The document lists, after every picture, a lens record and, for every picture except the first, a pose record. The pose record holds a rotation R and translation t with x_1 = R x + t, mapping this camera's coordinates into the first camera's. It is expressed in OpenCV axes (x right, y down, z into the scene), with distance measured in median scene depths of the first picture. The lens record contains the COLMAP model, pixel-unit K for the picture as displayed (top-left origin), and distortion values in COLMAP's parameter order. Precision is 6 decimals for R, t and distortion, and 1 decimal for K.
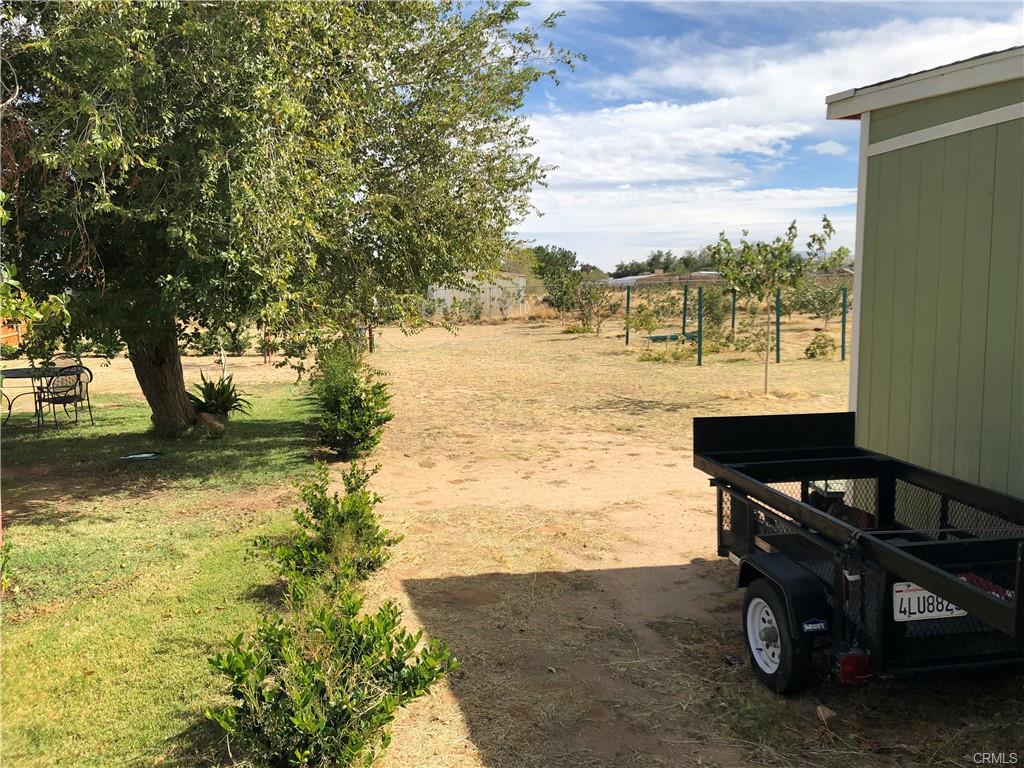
lens RADIAL K [[847.5, 0, 513.1], [0, 847.5, 400.9], [0, 0, 1]] dist [0.080544, -0.075706]
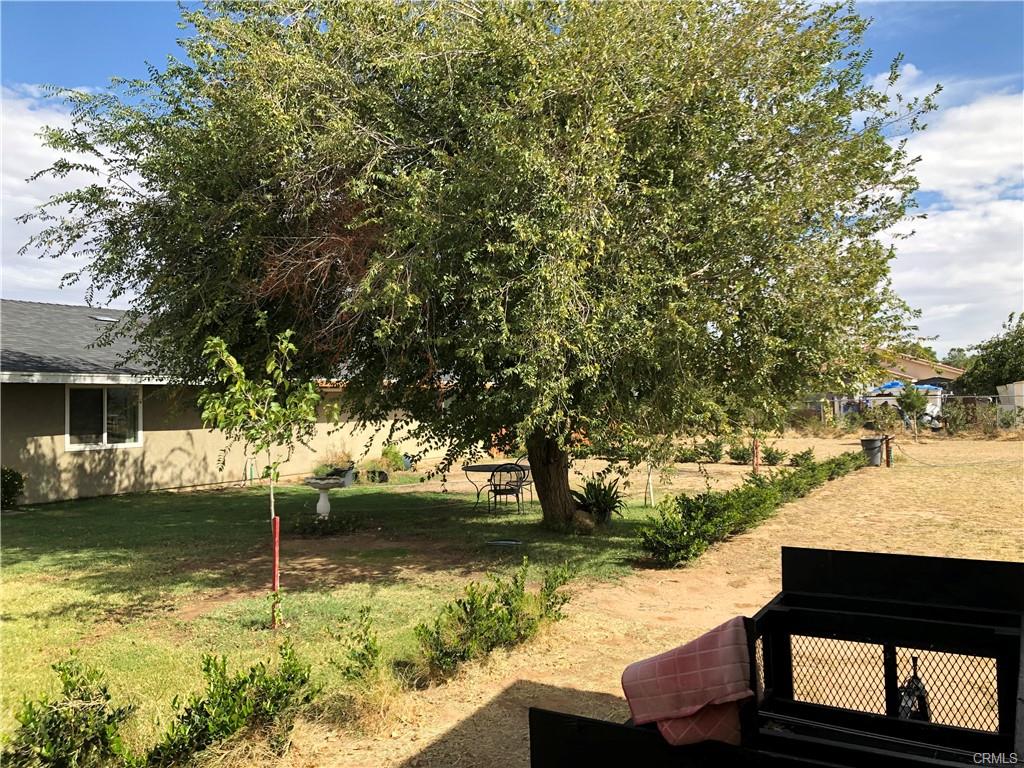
lens RADIAL K [[847.5, 0, 513.1], [0, 847.5, 400.9], [0, 0, 1]] dist [0.080544, -0.075706]
pose [[0.748903, -0.014002, -0.662532, 0.303900], [-0.072906, 0.991967, -0.103374, -0.006354], [0.658657, 0.125720, 0.741866, 0.115642]]
